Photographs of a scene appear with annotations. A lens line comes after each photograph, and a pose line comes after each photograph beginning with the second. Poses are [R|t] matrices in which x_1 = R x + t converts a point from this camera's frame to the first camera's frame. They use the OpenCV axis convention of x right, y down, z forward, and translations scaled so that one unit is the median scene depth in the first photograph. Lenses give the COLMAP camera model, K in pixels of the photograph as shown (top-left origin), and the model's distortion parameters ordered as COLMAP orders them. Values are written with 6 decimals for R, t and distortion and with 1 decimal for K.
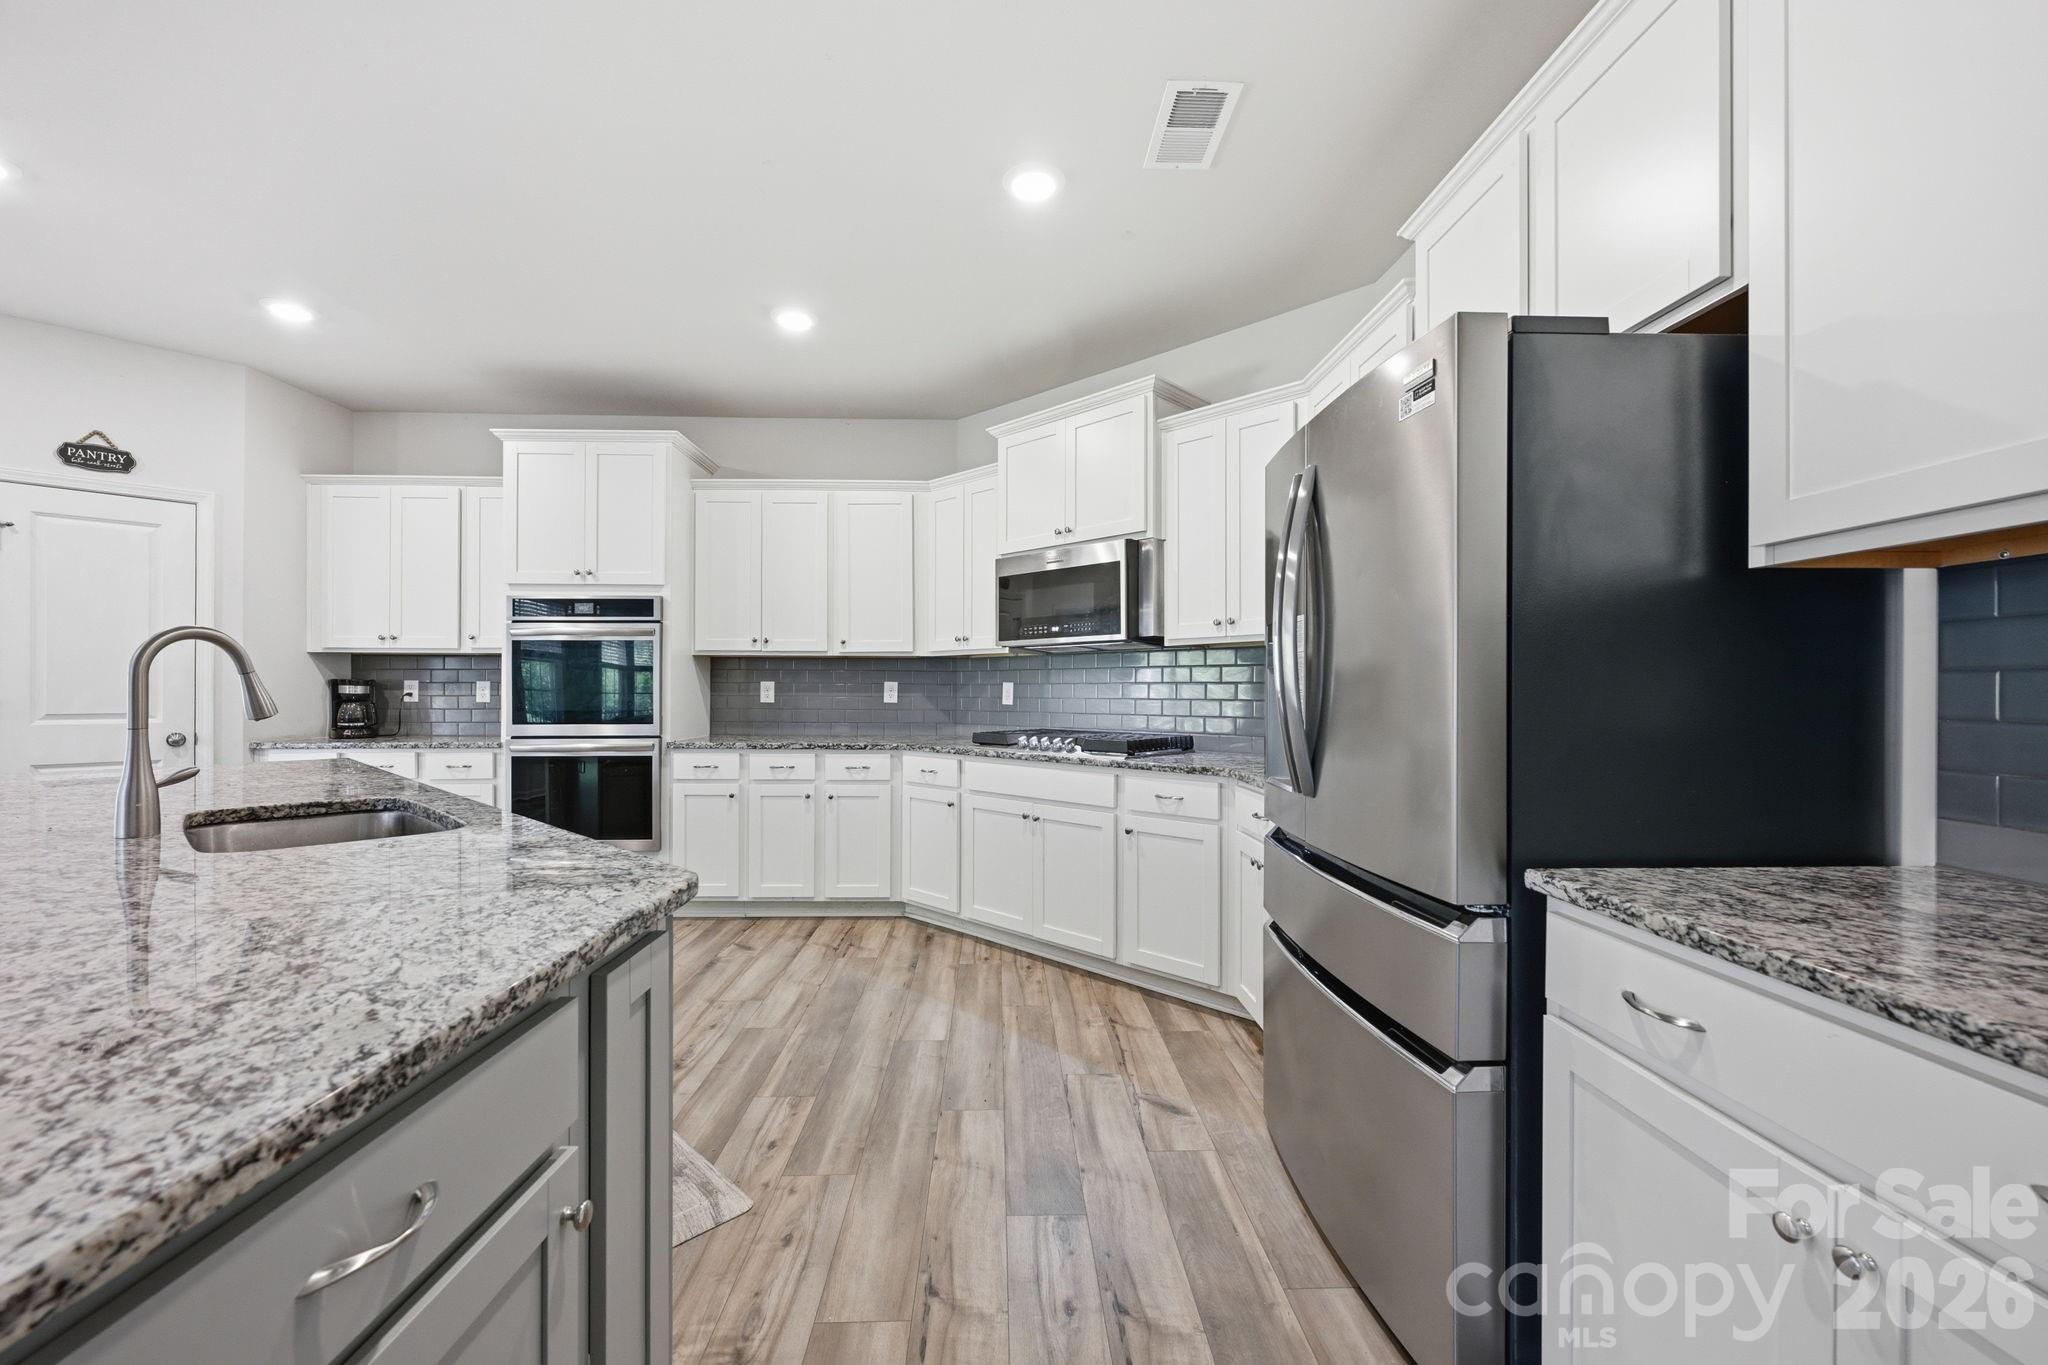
lens RADIAL K [[813.1, 0, 1020.7], [0, 813.1, 692.8], [0, 0, 1]] dist [-0.001069, 0.000137]
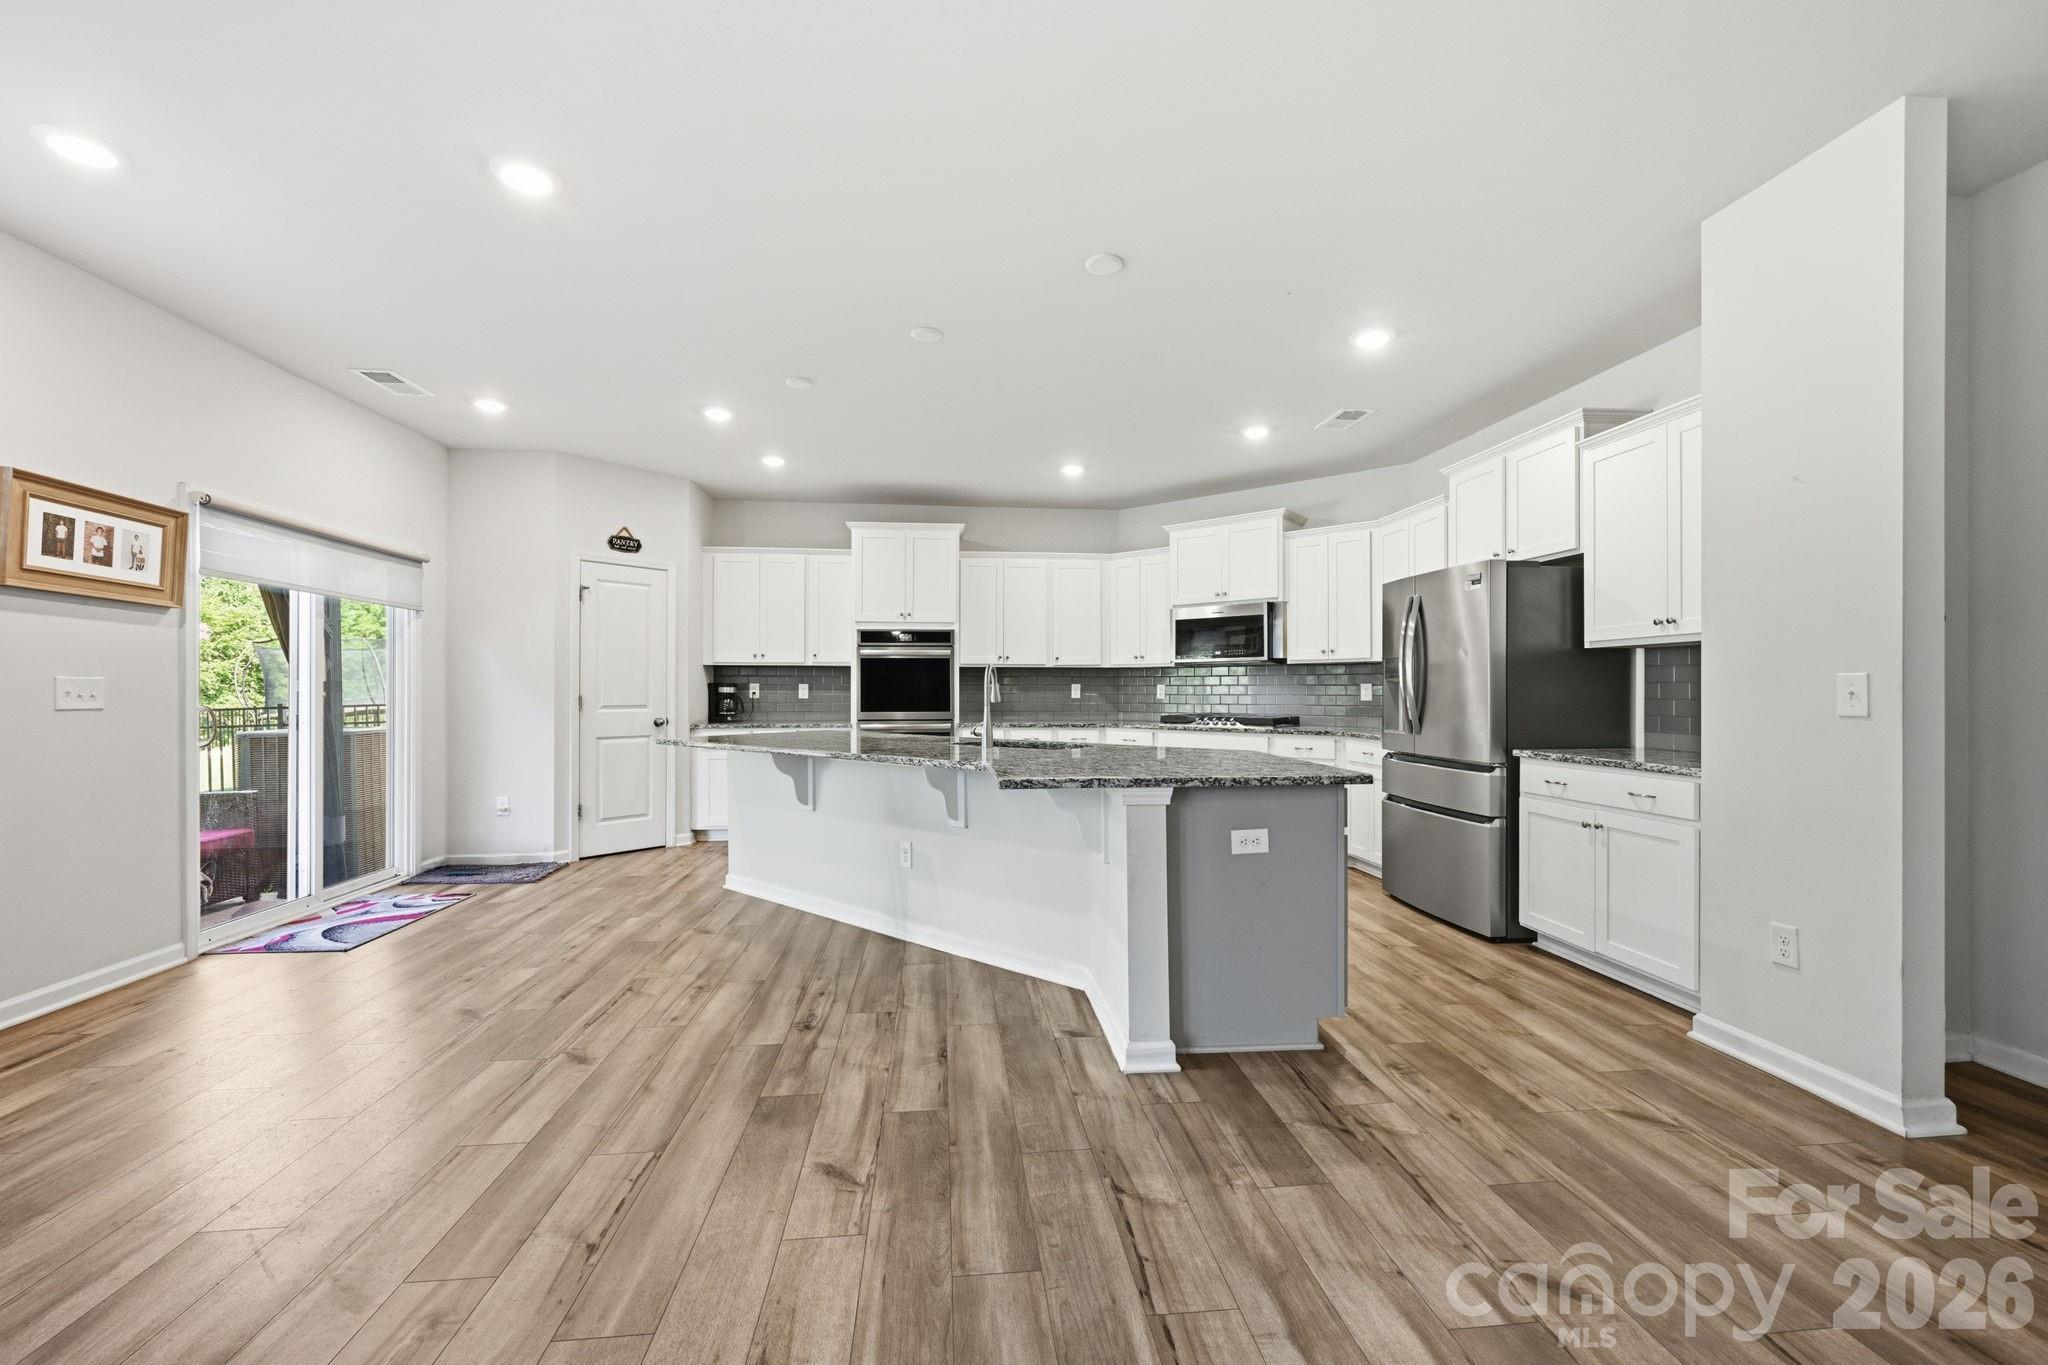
lens RADIAL K [[813.1, 0, 1020.7], [0, 813.1, 692.8], [0, 0, 1]] dist [-0.001069, 0.000137]
pose [[0.997577, -0.002155, 0.069539, -0.486651], [0.002103, 0.999997, 0.000825, 0.001128], [-0.069541, -0.000677, 0.997579, -0.648650]]
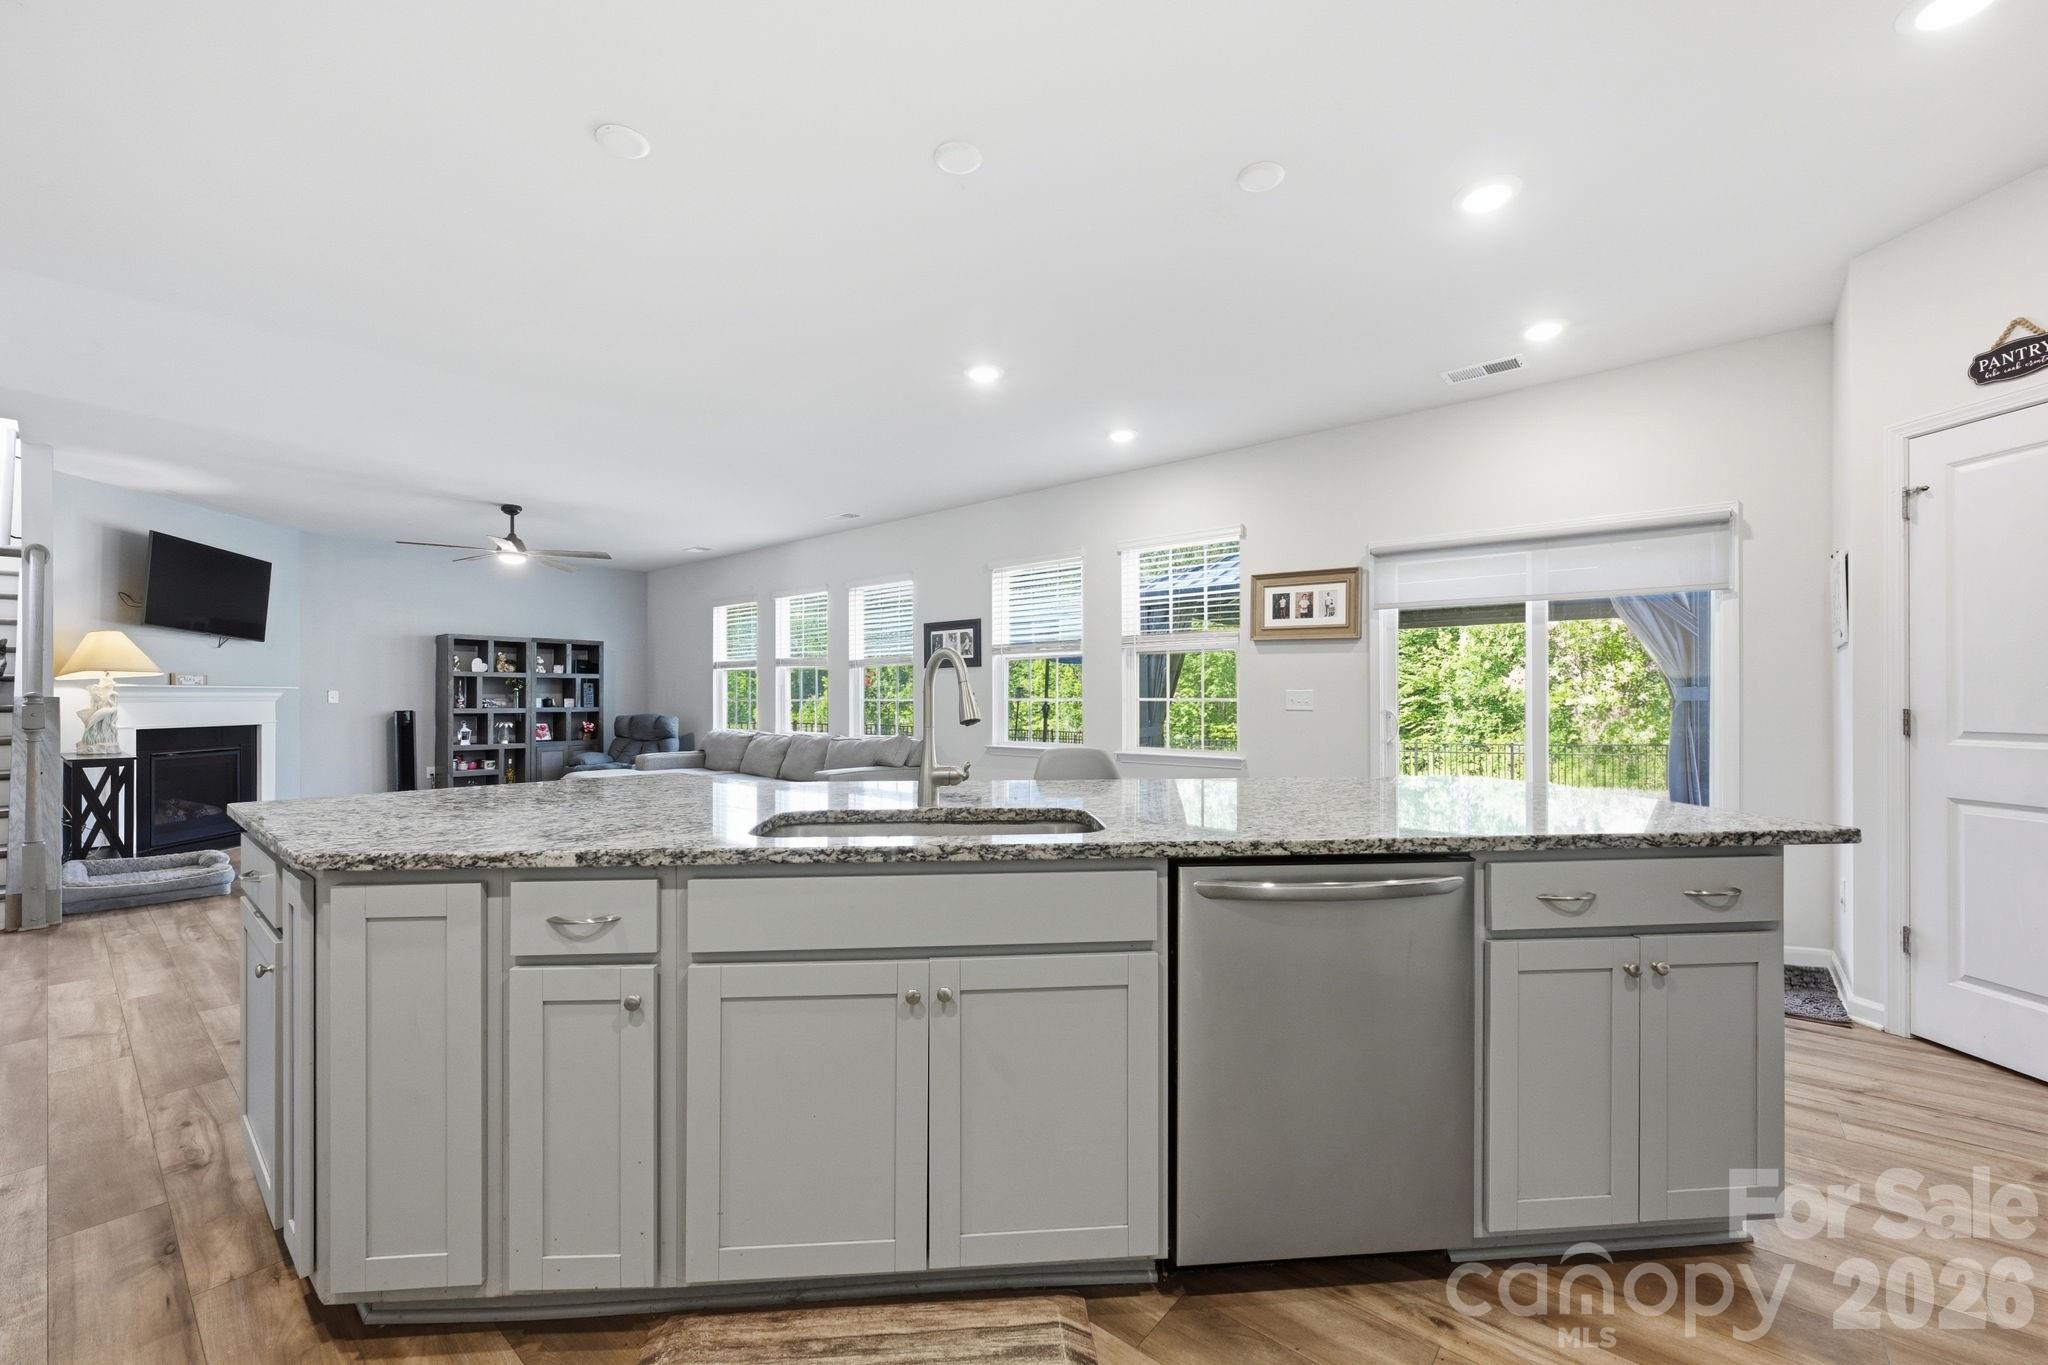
lens RADIAL K [[813.1, 0, 1020.7], [0, 813.1, 692.8], [0, 0, 1]] dist [-0.001069, 0.000137]
pose [[-0.665380, -0.006062, -0.746481, -0.072033], [-0.002275, 0.999979, -0.006093, -0.002239], [0.746502, -0.002356, -0.665379, 0.843660]]
